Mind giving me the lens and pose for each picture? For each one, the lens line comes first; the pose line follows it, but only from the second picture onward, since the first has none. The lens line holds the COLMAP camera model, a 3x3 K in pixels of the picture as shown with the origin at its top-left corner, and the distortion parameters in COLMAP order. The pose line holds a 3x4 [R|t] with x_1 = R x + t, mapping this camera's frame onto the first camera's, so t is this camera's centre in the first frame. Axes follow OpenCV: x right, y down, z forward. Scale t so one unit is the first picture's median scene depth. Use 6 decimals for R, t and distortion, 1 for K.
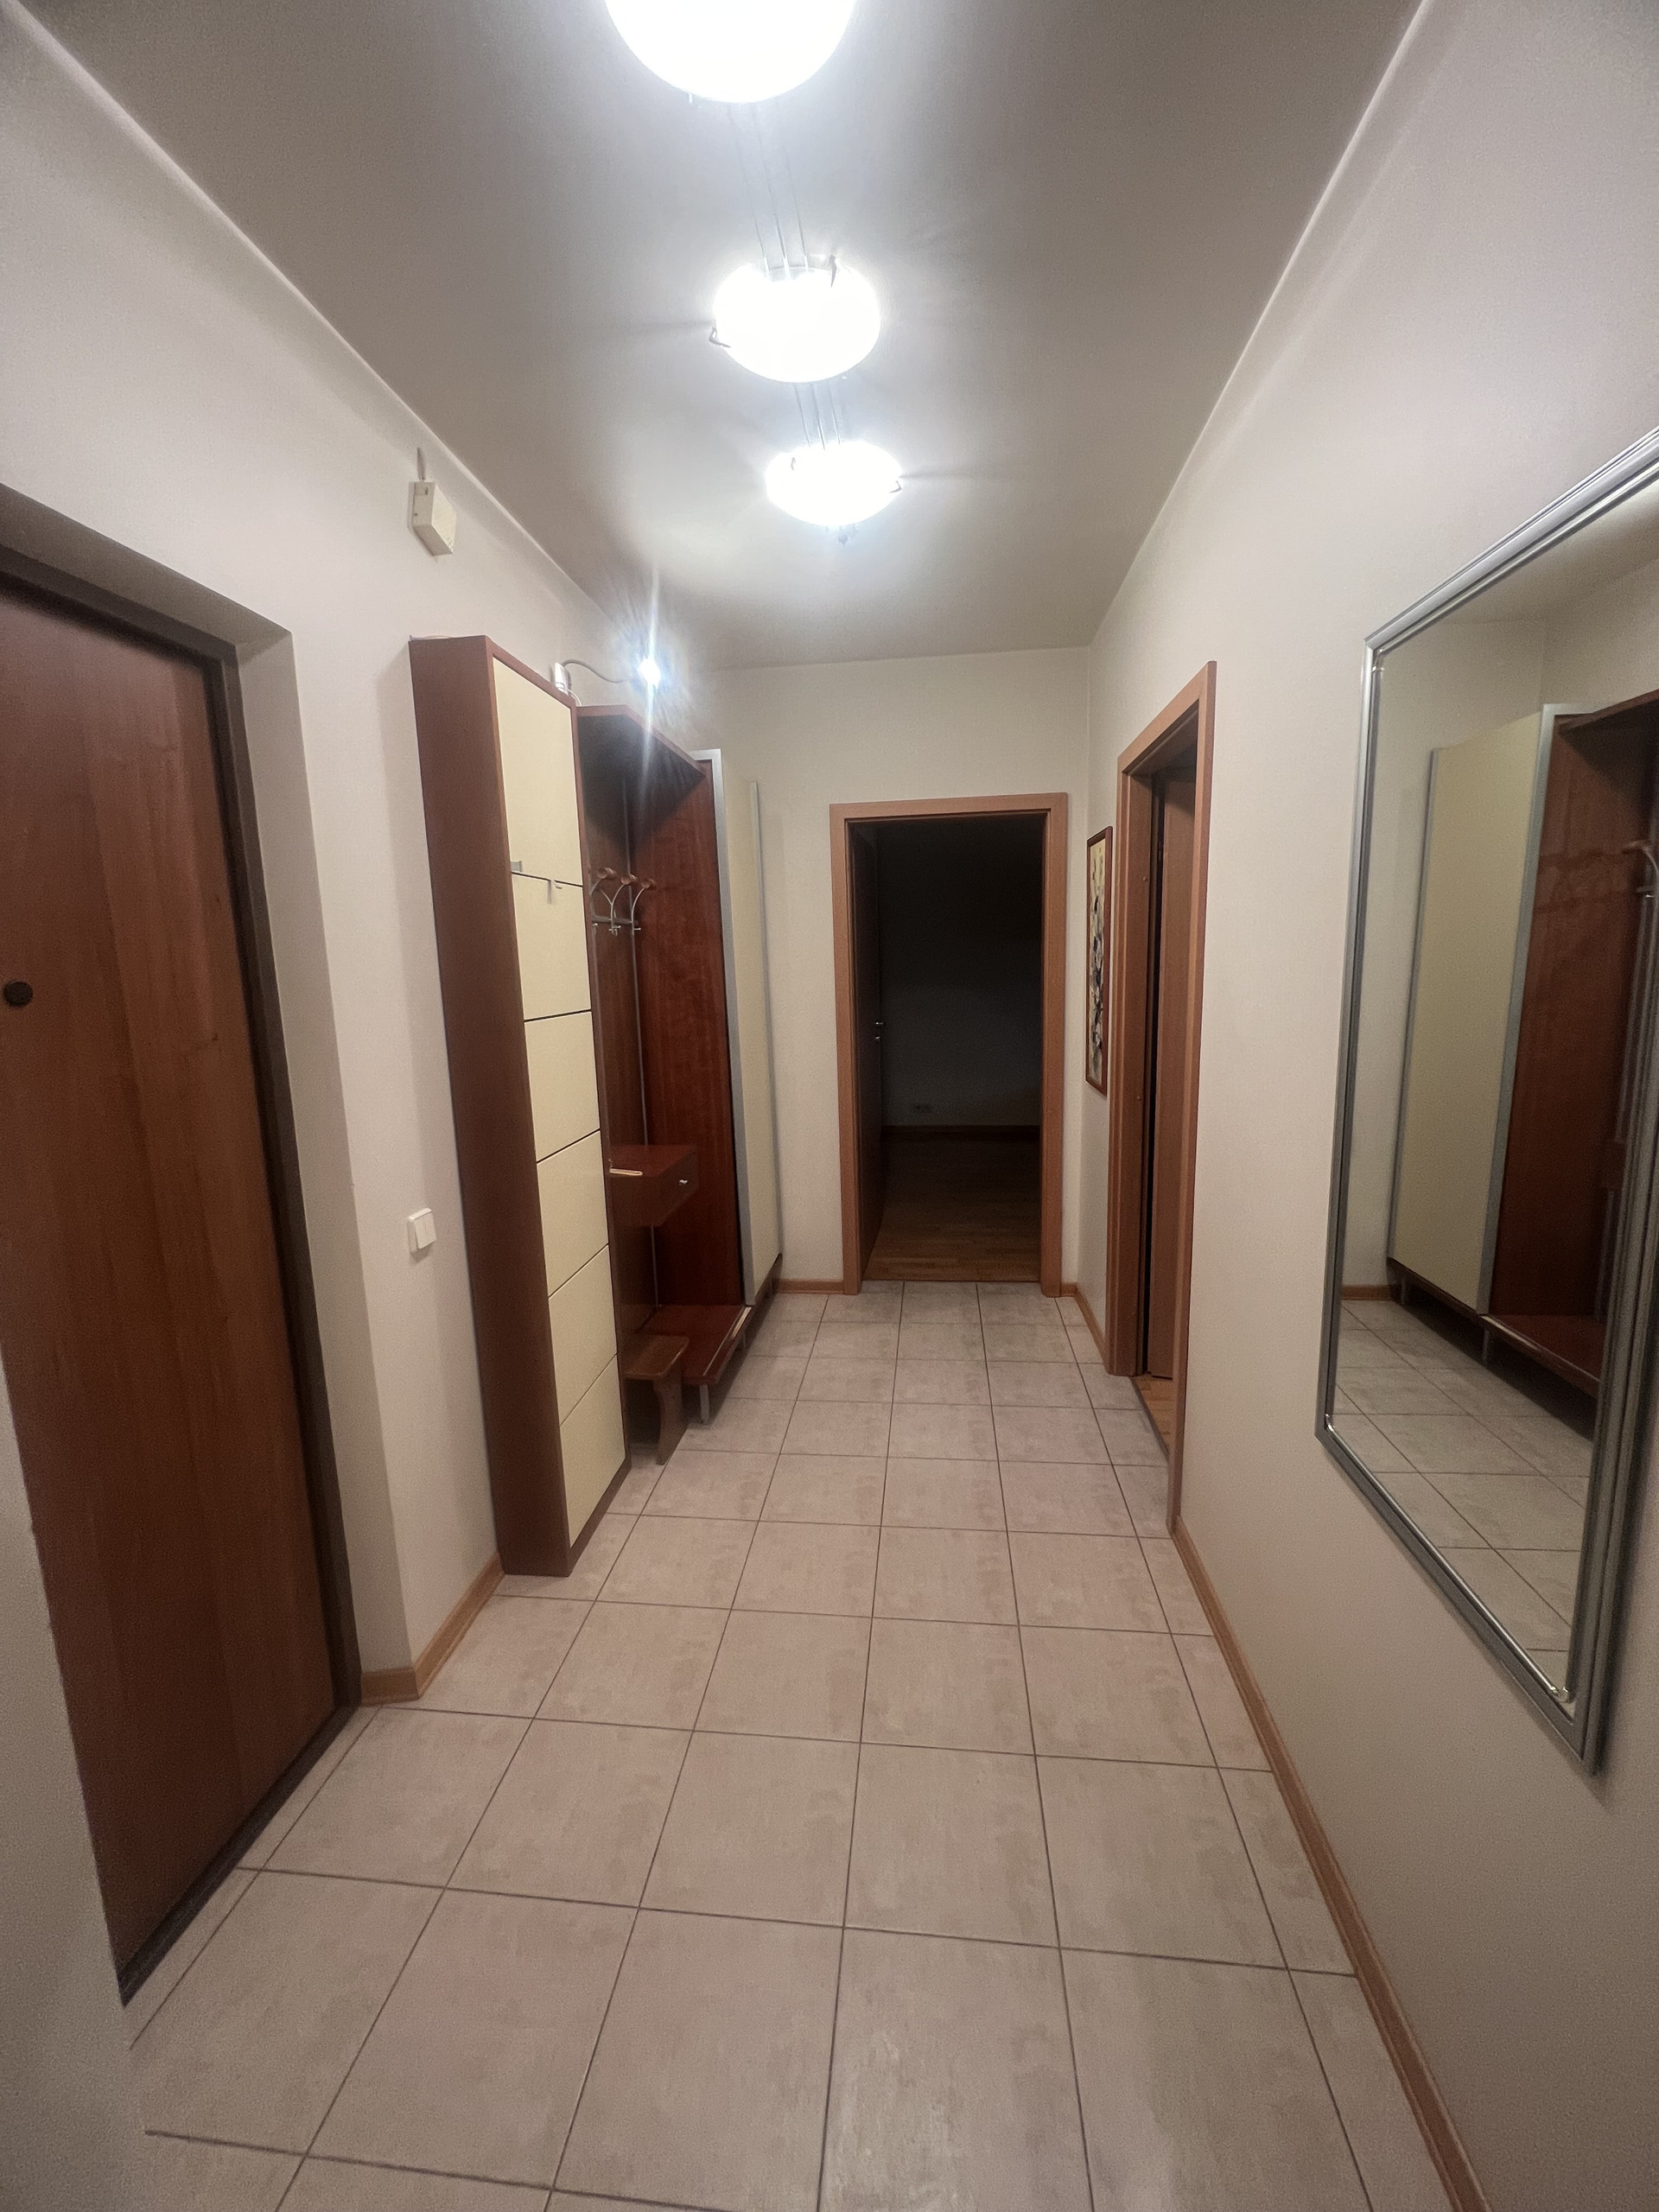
lens RADIAL K [[886.3, 0, 831.7], [0, 886.3, 1100.5], [0, 0, 1]] dist [-0.004491, 0.000595]
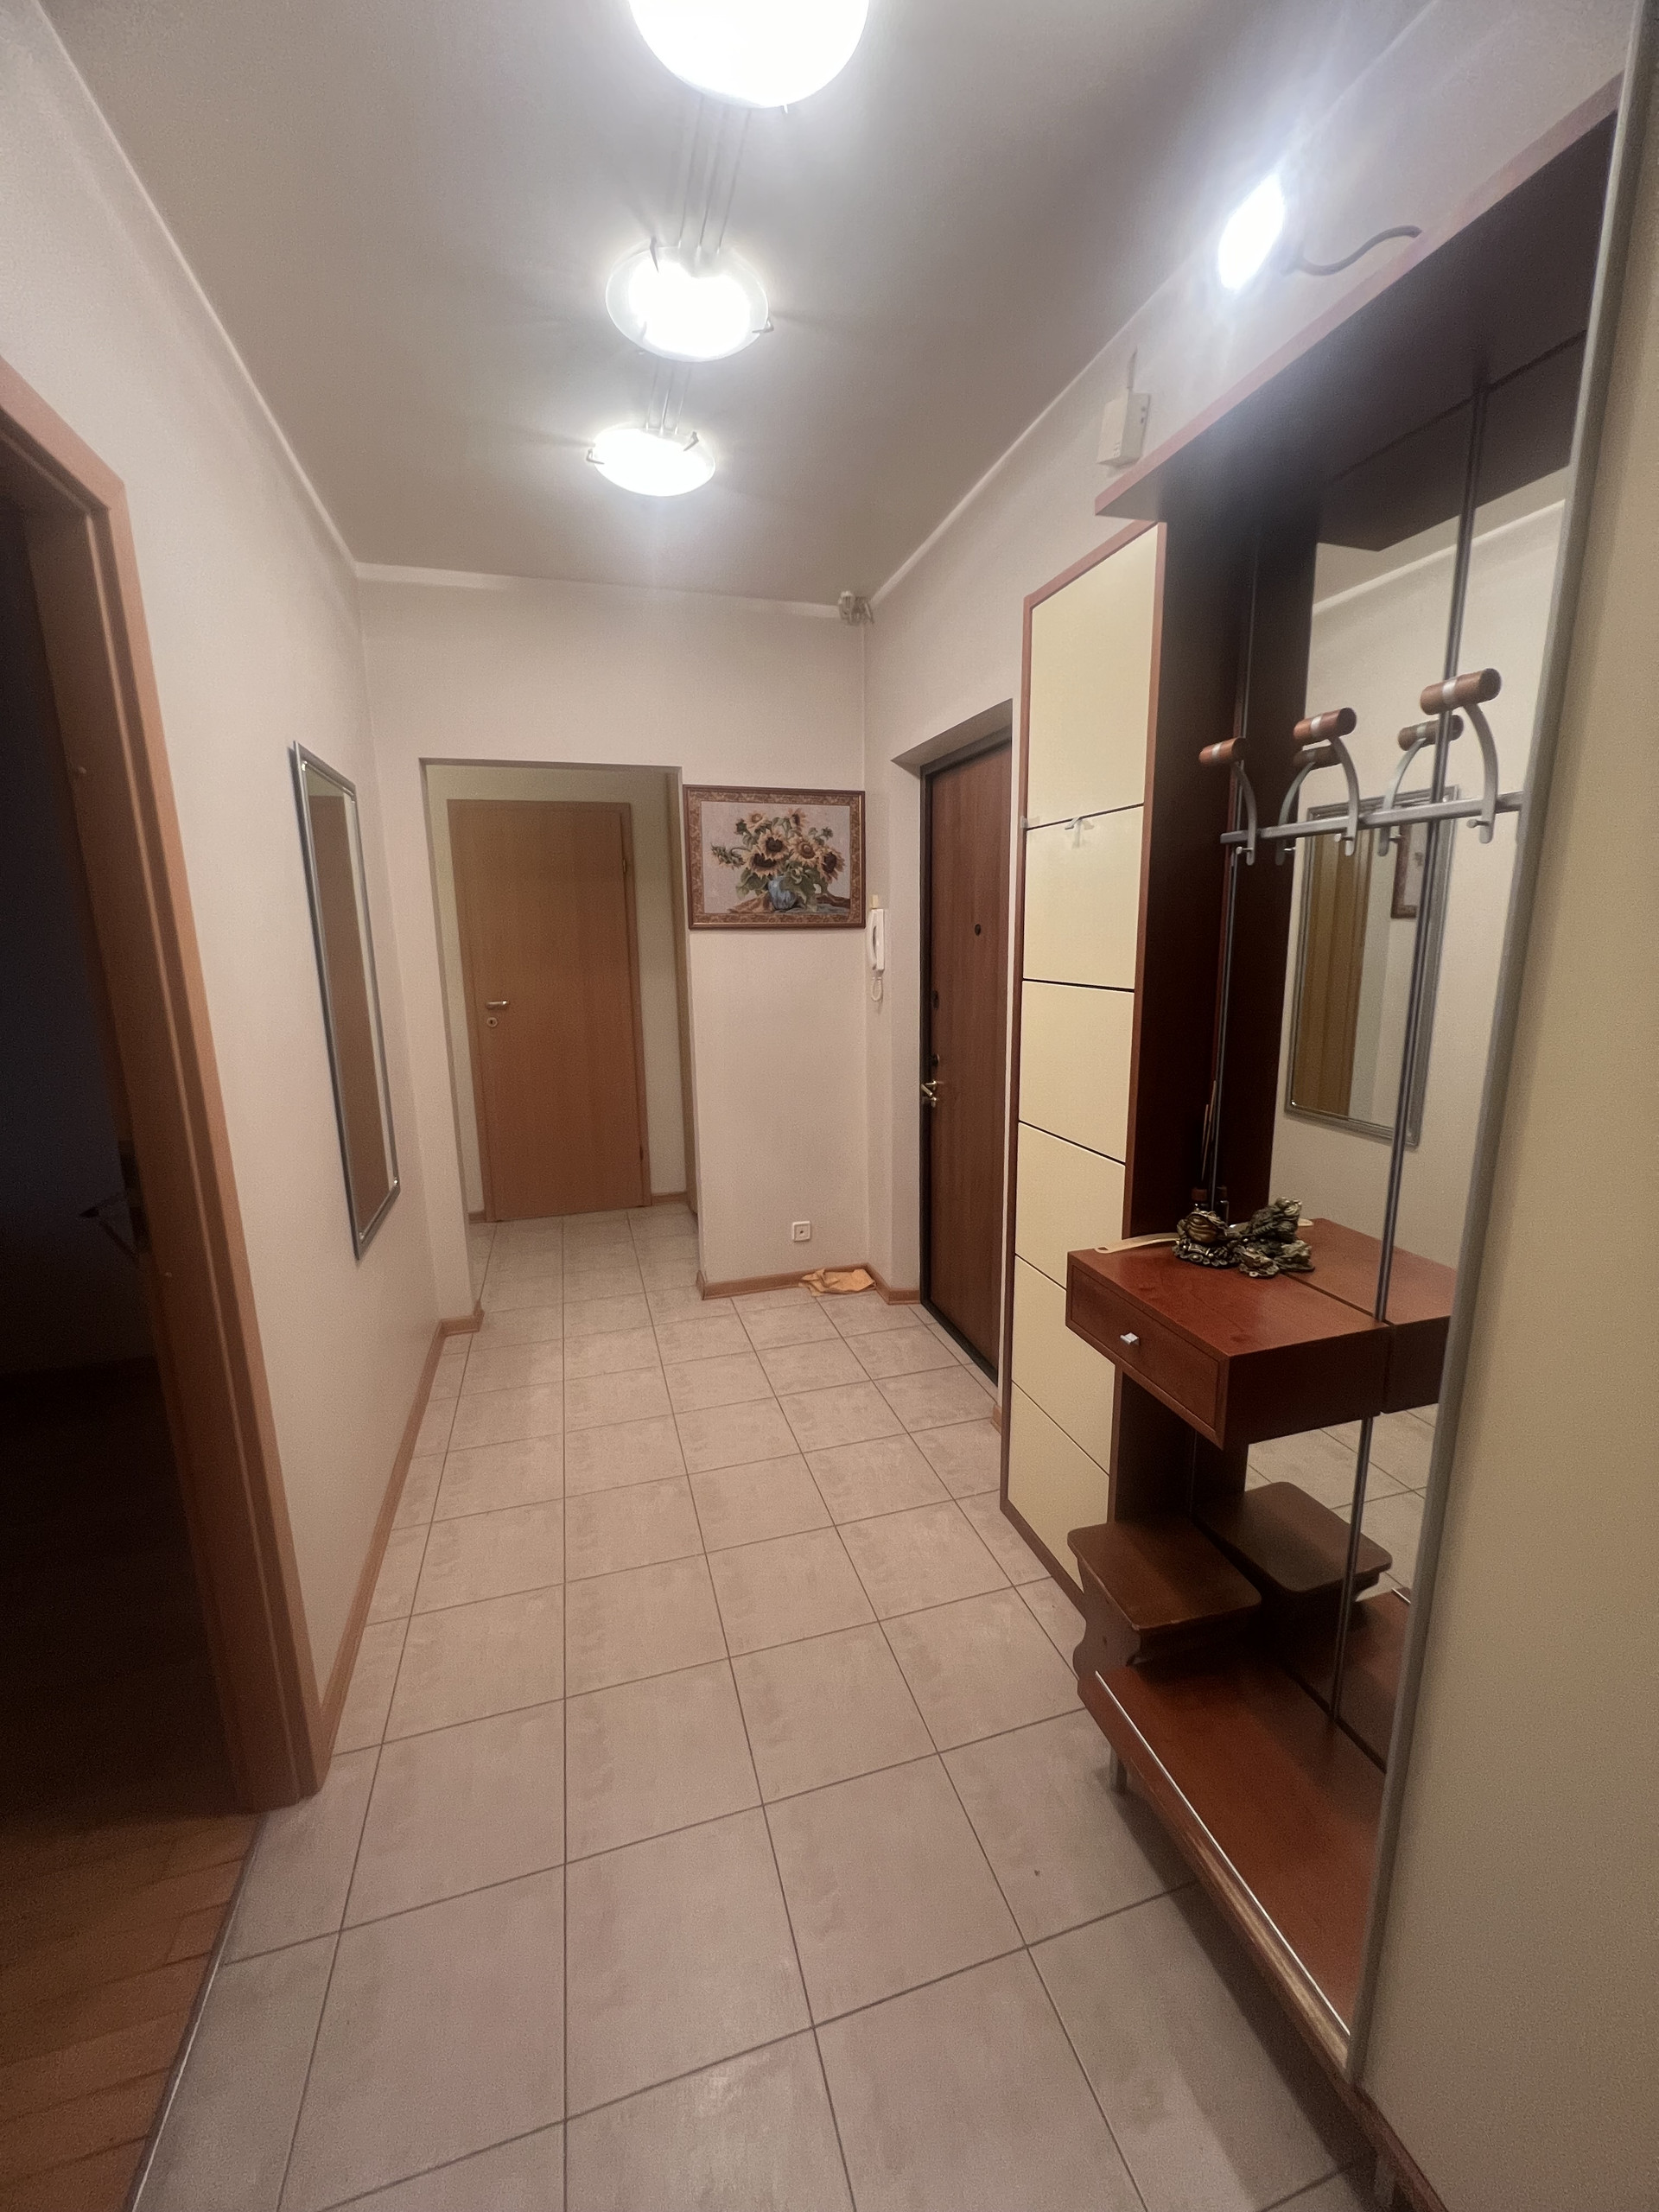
lens RADIAL K [[885.1, 0, 830.8], [0, 885.1, 1096.5], [0, 0, 1]] dist [-0.000184, 0.000031]
pose [[-0.917990, 0.113722, -0.379949, 0.217229], [-0.031356, 0.934198, 0.355374, -0.268983], [0.395361, 0.338144, -0.854019, 1.554551]]
